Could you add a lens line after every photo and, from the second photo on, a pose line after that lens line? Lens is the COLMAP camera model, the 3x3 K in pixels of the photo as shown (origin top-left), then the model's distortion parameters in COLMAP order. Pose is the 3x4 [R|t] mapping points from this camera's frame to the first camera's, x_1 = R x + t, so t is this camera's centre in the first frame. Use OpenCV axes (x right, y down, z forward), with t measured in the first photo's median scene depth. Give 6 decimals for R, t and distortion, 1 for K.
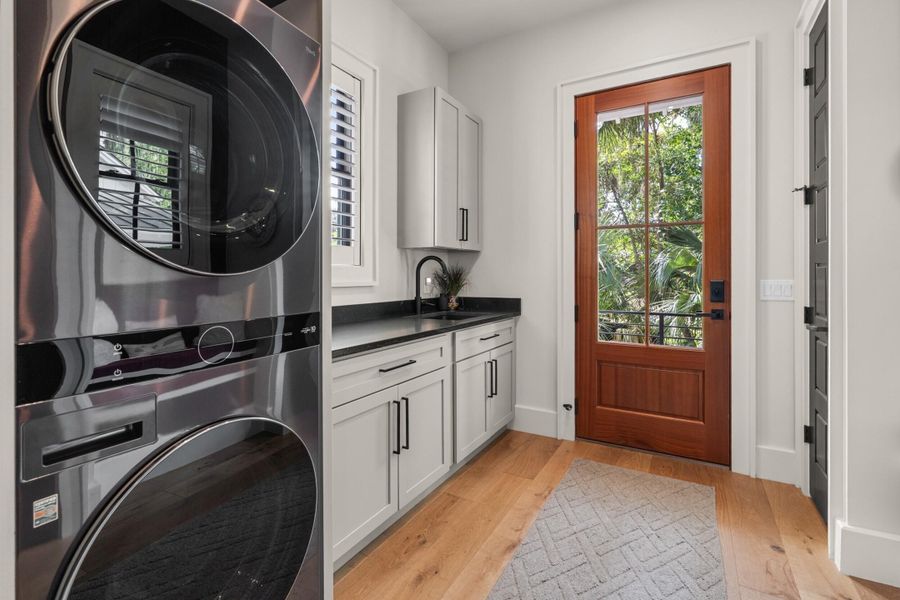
lens RADIAL K [[419.1, 0, 446.7], [0, 419.1, 272.5], [0, 0, 1]] dist [-0.004639, -0.000112]
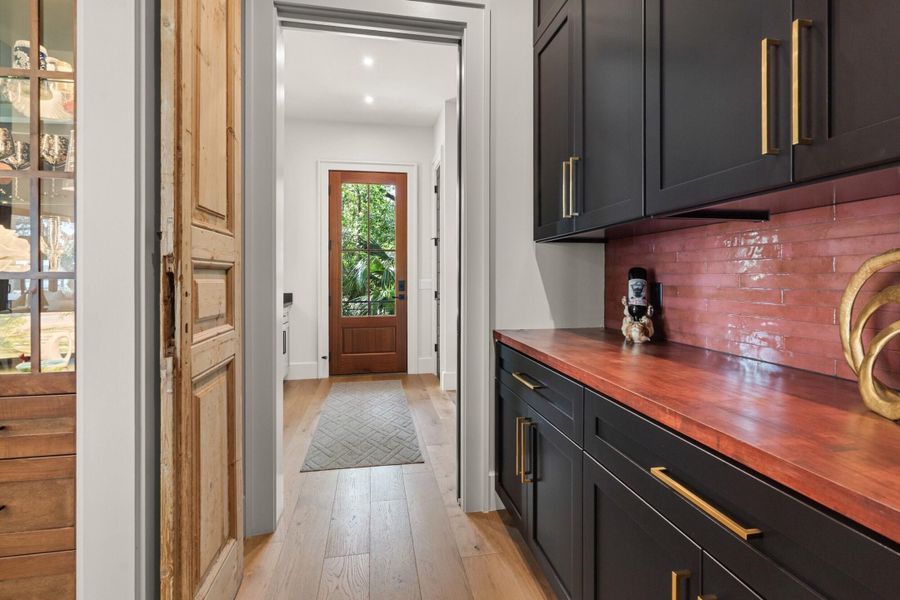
lens RADIAL K [[419.1, 0, 449.4], [0, 419.1, 275.9], [0, 0, 1]] dist [-0.004639, -0.000112]
pose [[0.758500, -0.003123, 0.651665, -0.411226], [0.001430, 0.999994, 0.003128, -0.005605], [-0.651671, -0.001441, 0.758500, -0.567053]]
